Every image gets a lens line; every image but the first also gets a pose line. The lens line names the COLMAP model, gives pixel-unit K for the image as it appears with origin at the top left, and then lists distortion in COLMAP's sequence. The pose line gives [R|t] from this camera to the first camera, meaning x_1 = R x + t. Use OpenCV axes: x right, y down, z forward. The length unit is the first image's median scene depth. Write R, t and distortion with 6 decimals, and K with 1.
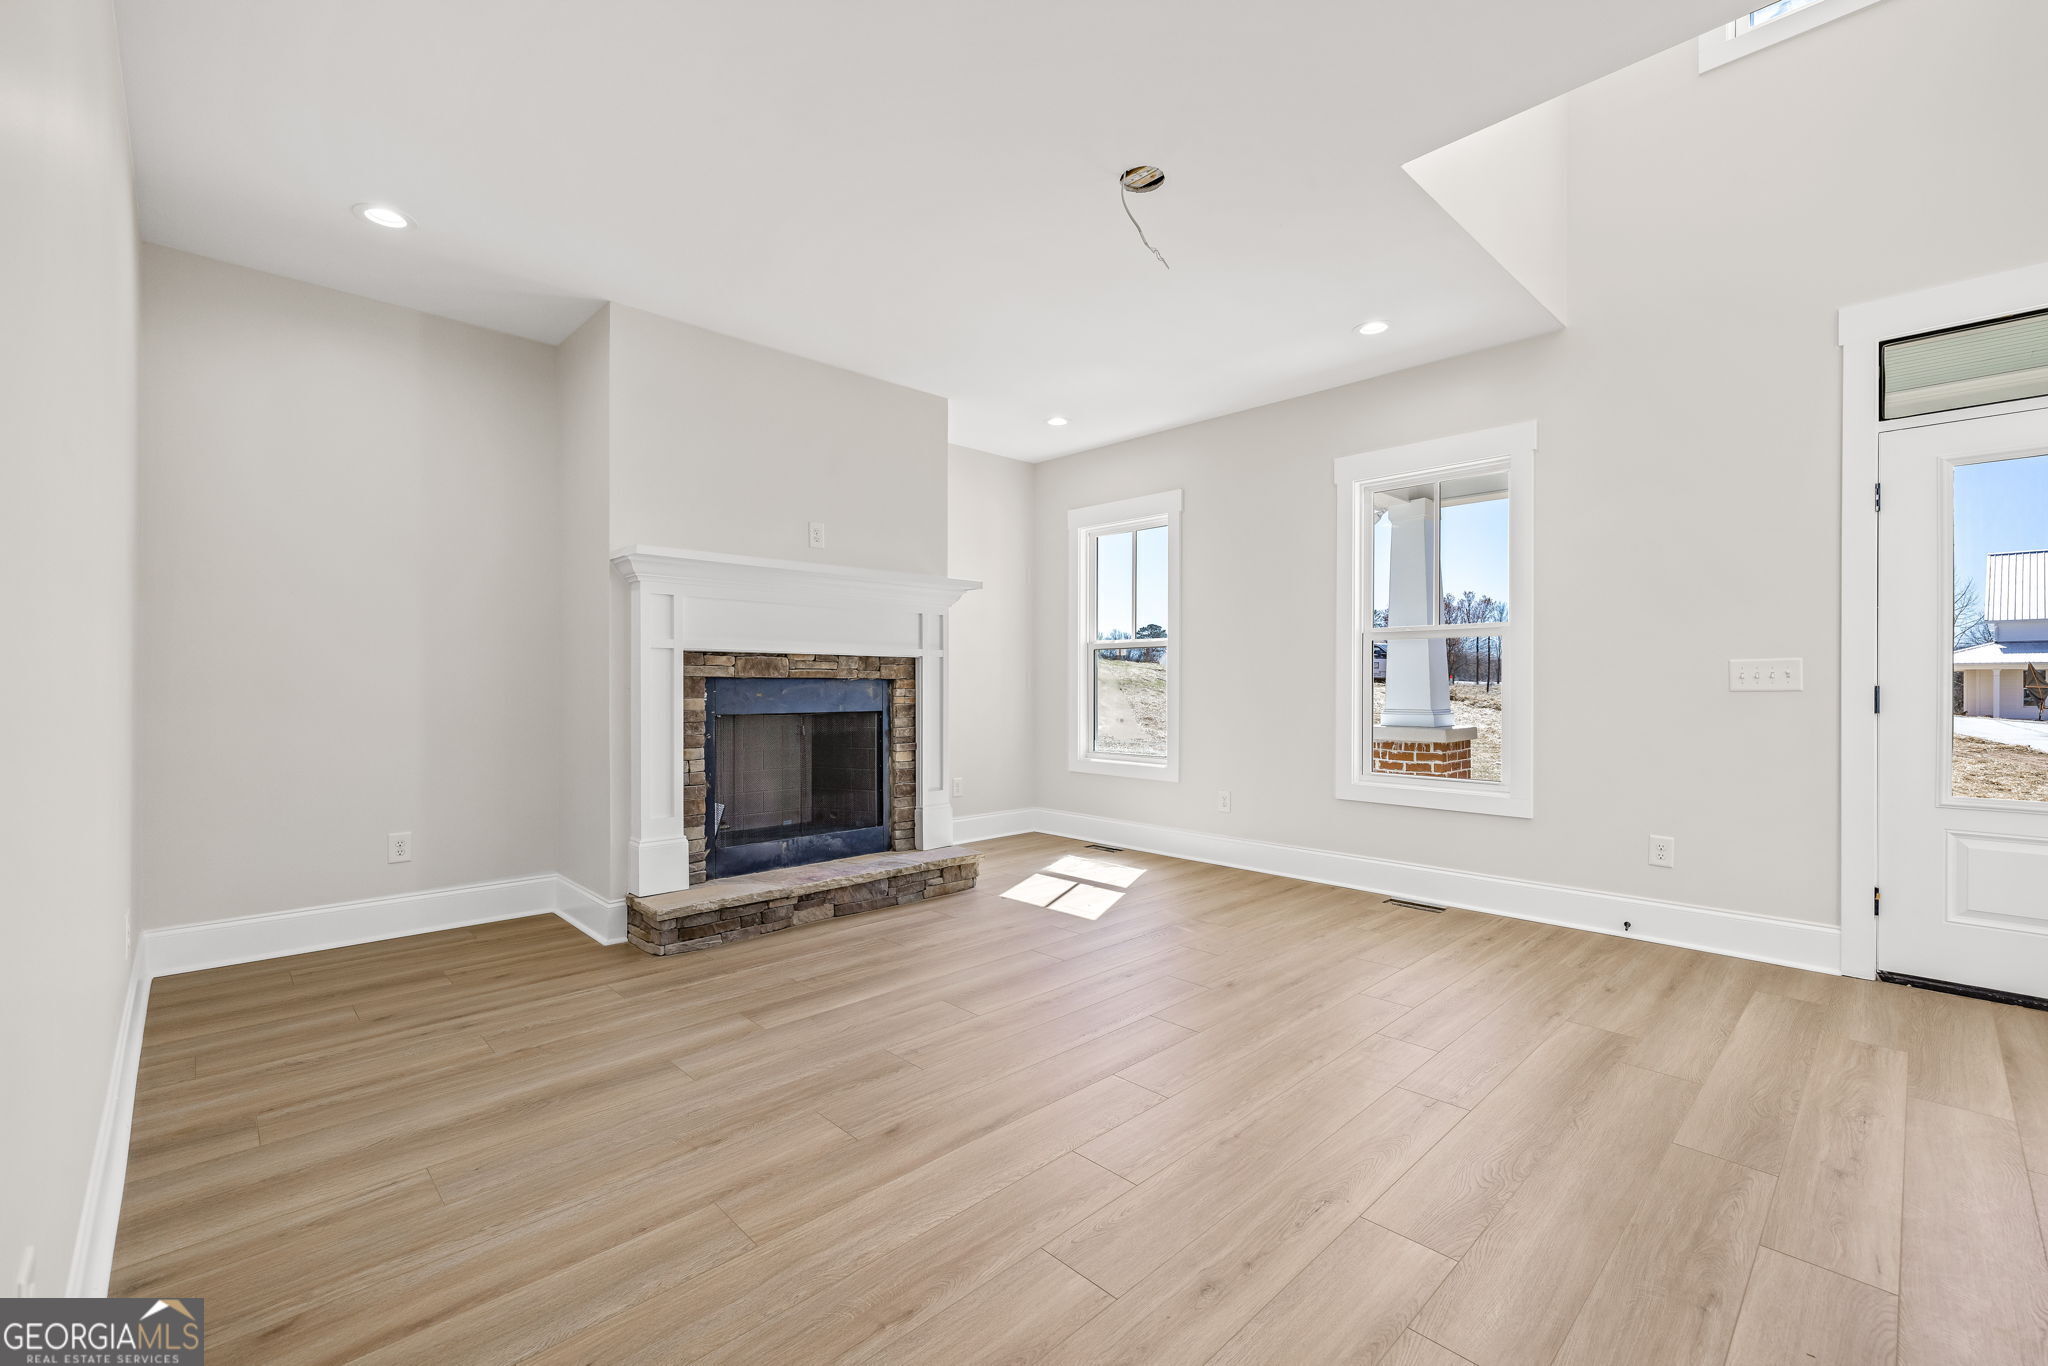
lens RADIAL K [[859.2, 0, 1020.6], [0, 859.2, 669.3], [0, 0, 1]] dist [-0.001058, -0.000035]
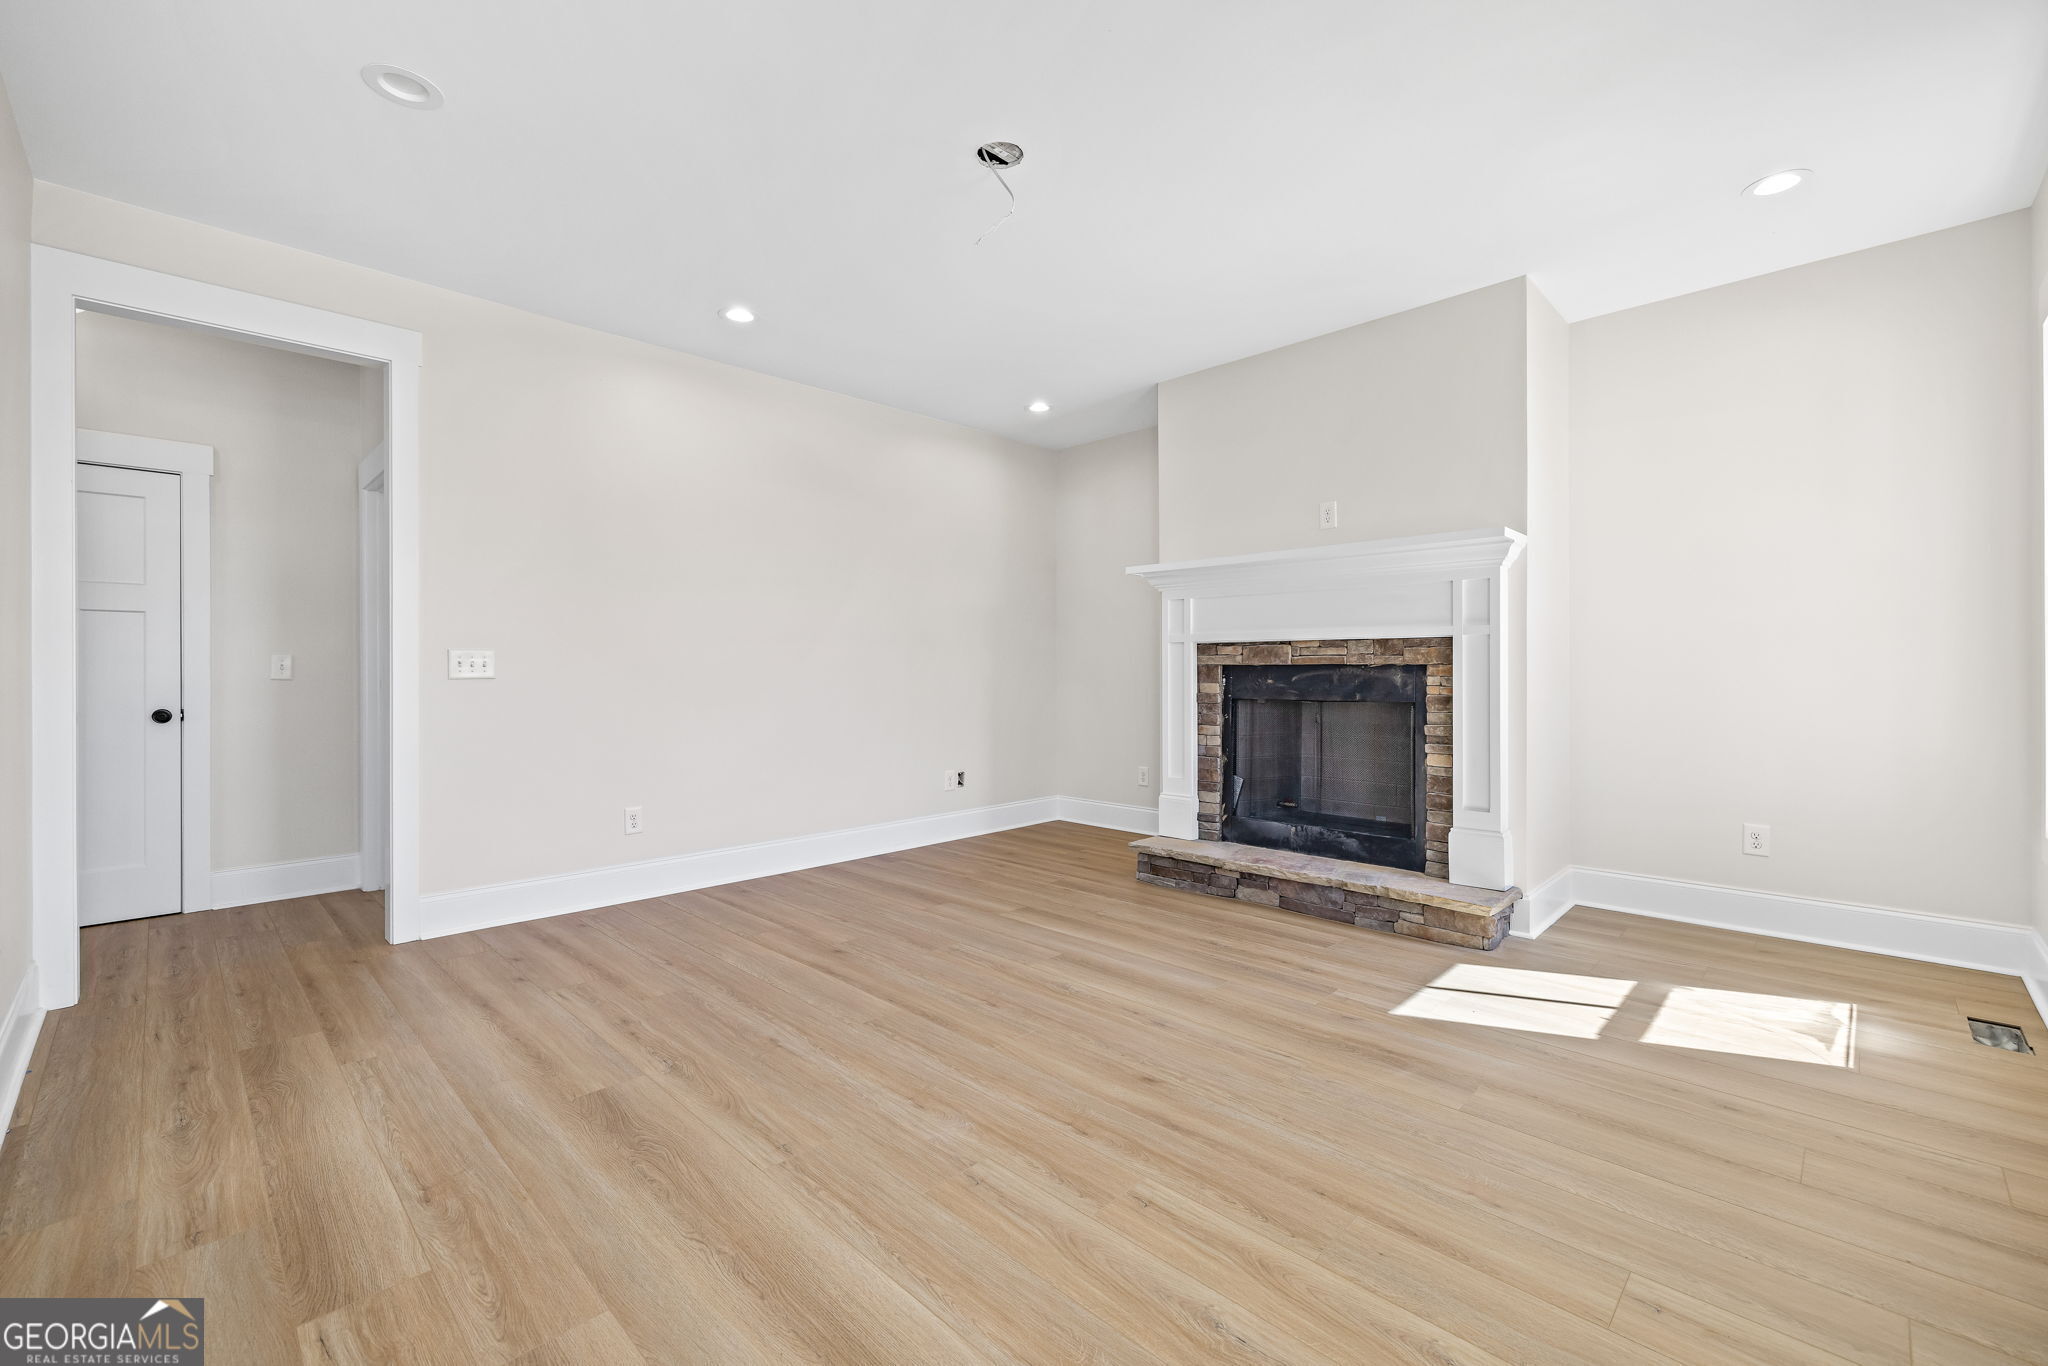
lens RADIAL K [[859.2, 0, 1020.6], [0, 859.2, 669.3], [0, 0, 1]] dist [-0.001058, -0.000035]
pose [[0.024822, -0.002806, -0.999688, 0.773428], [0.018807, 0.999820, -0.002339, 0.012404], [0.999515, -0.018743, 0.024870, 0.694998]]
